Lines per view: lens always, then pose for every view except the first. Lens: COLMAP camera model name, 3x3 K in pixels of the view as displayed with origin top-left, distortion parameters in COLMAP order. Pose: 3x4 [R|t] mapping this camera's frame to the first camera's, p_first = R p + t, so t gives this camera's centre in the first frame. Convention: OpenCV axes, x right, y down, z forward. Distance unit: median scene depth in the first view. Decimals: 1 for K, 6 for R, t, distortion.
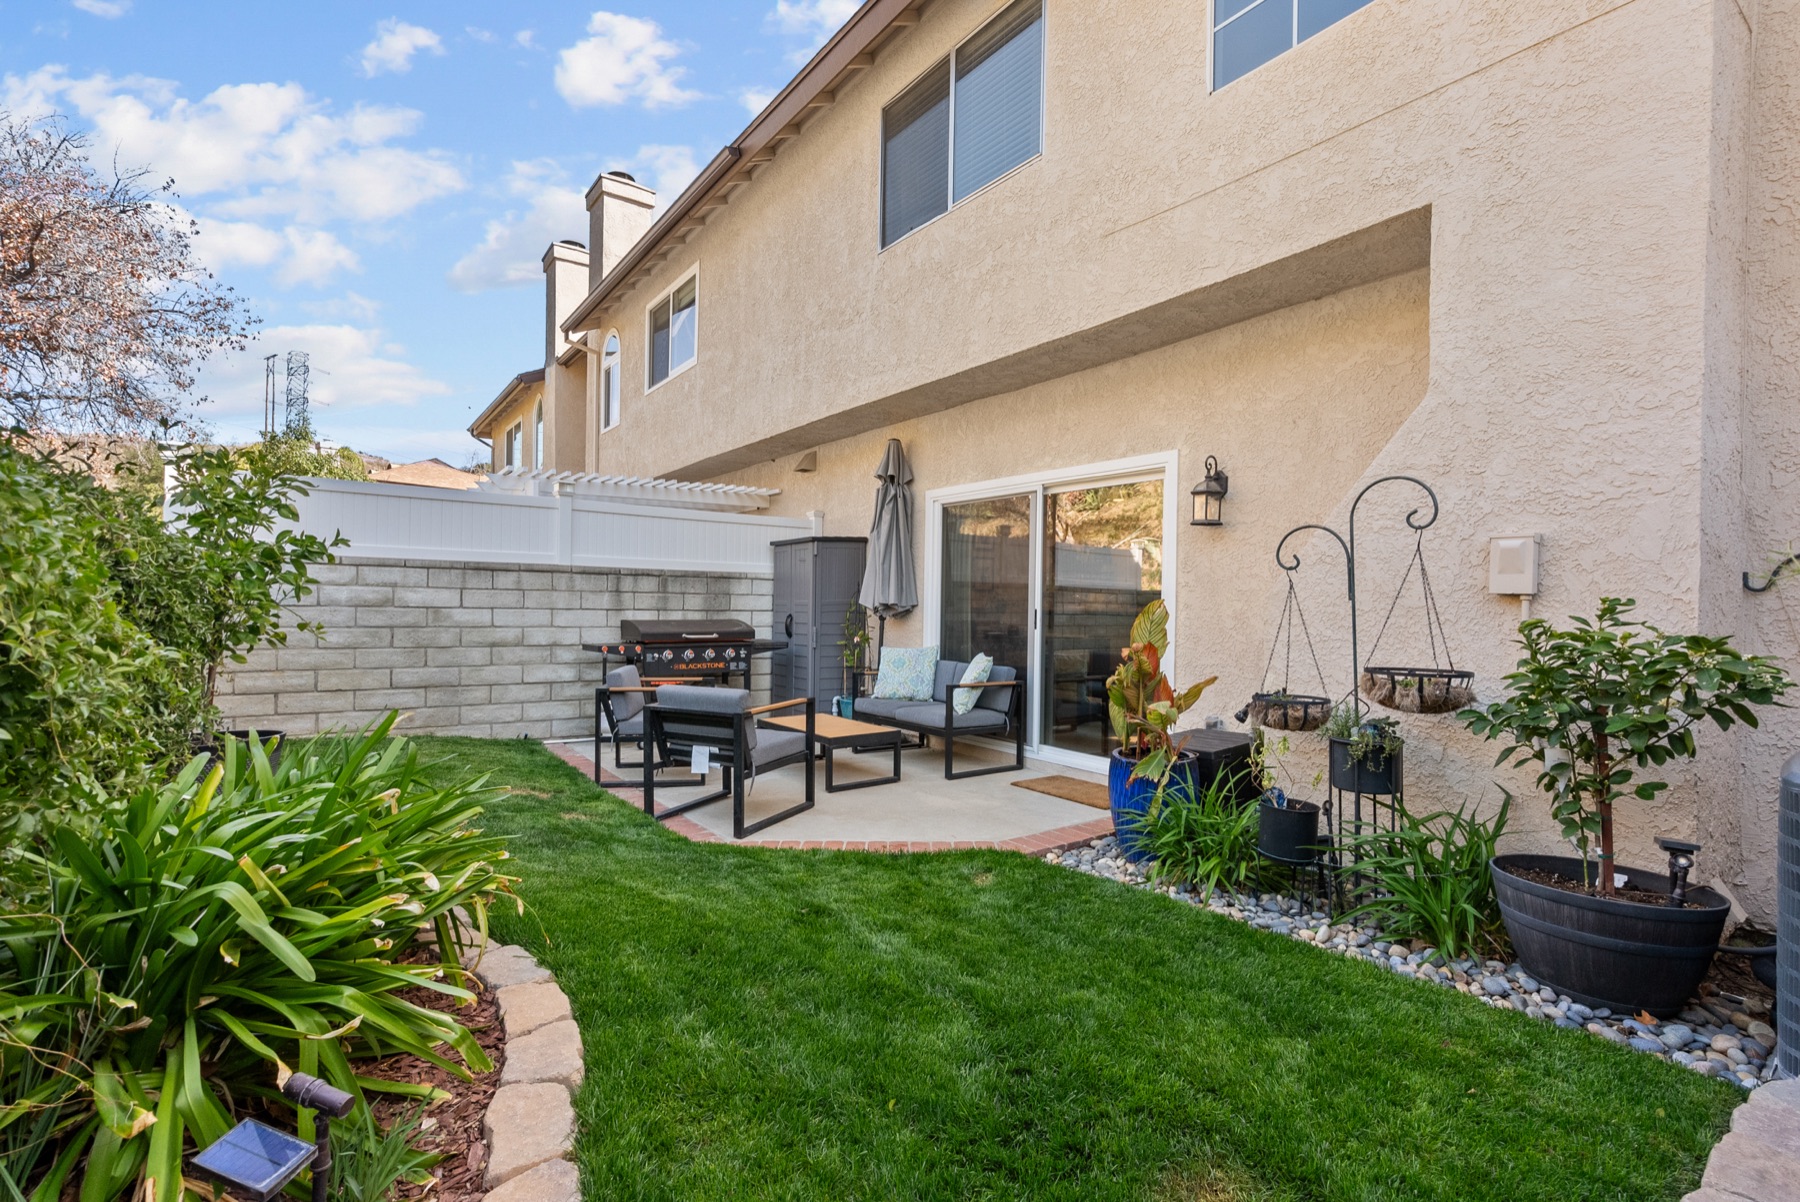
lens RADIAL K [[824.3, 0, 931.2], [0, 824.3, 612.2], [0, 0, 1]] dist [0.001067, 0.000135]
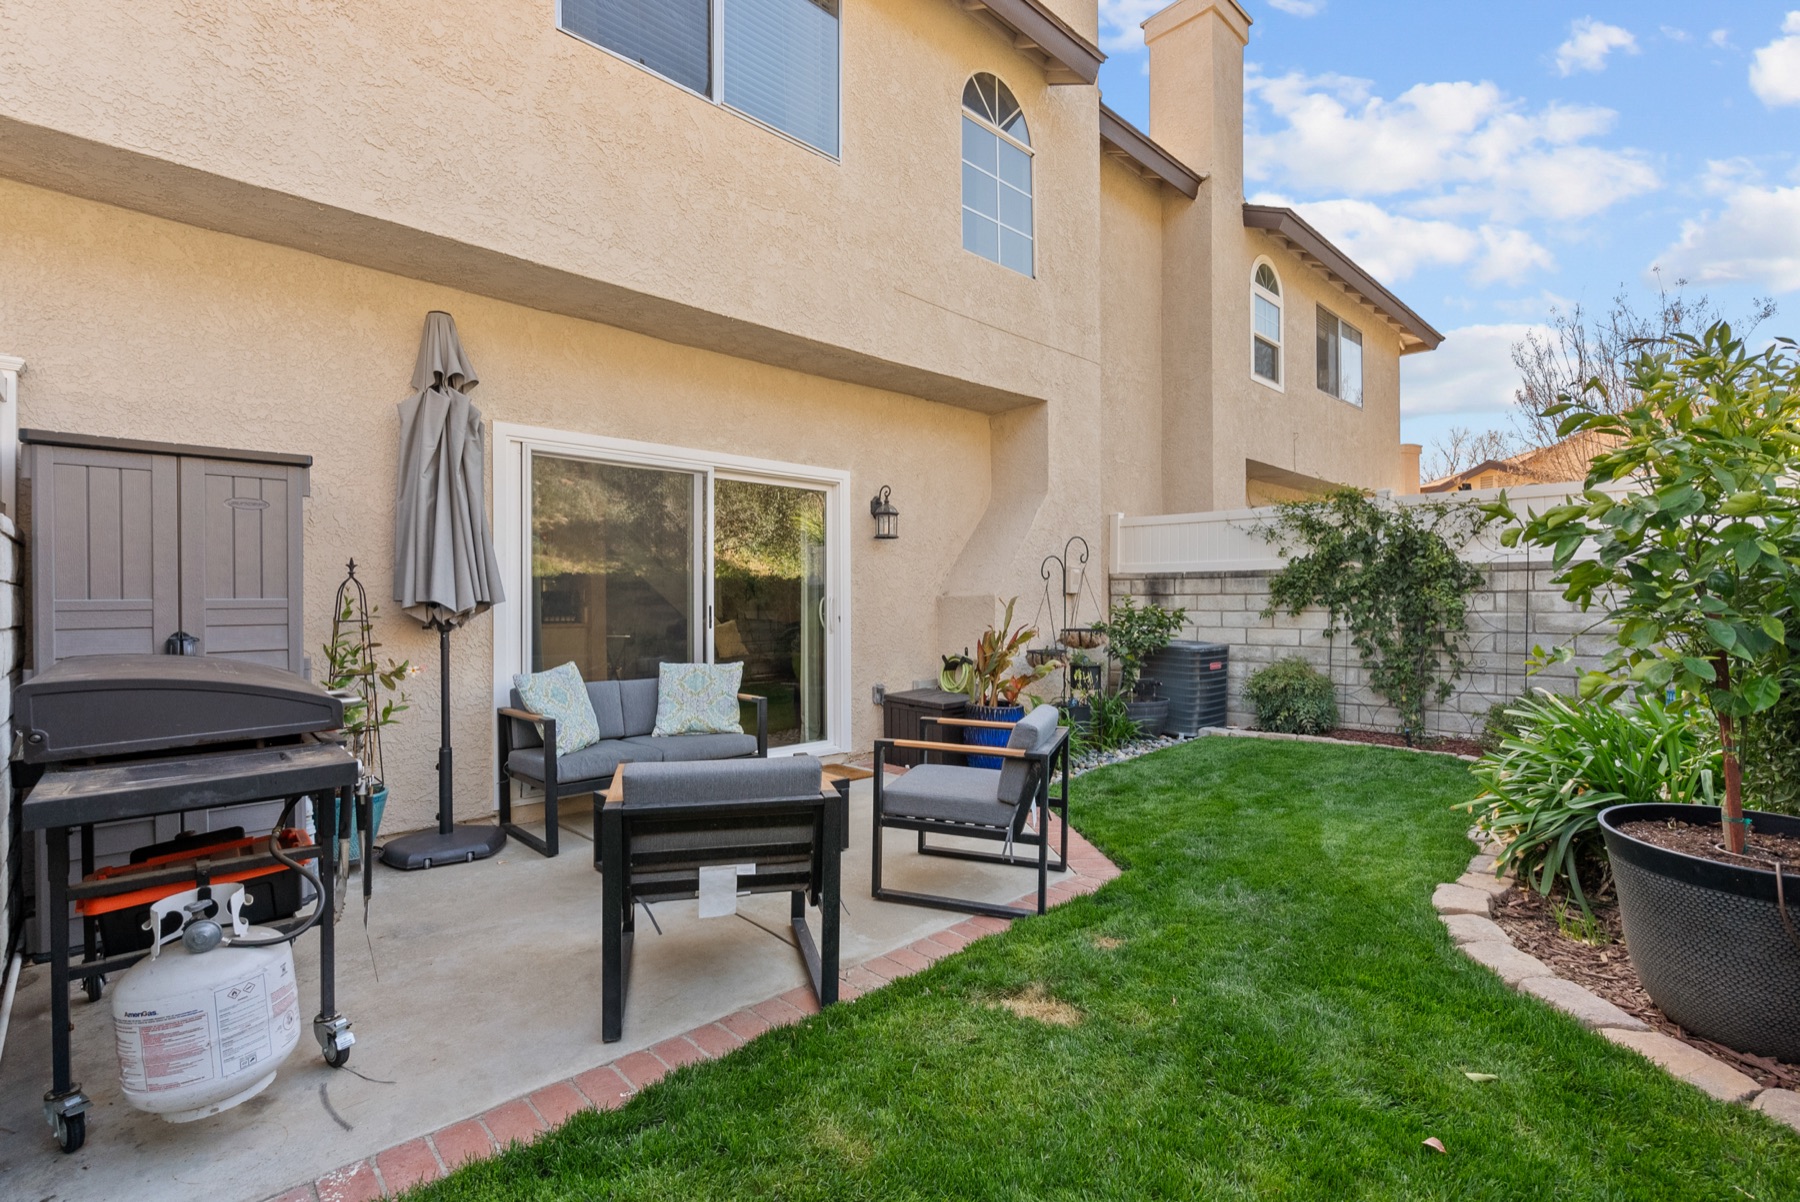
lens RADIAL K [[827.6, 0, 901.1], [0, 827.6, 607.8], [0, 0, 1]] dist [-0.000012, 0.000640]
pose [[-0.121651, -0.021716, 0.992335, -0.865034], [0.009976, 0.999683, 0.023099, -0.022401], [-0.992523, 0.012709, -0.121396, 1.006908]]
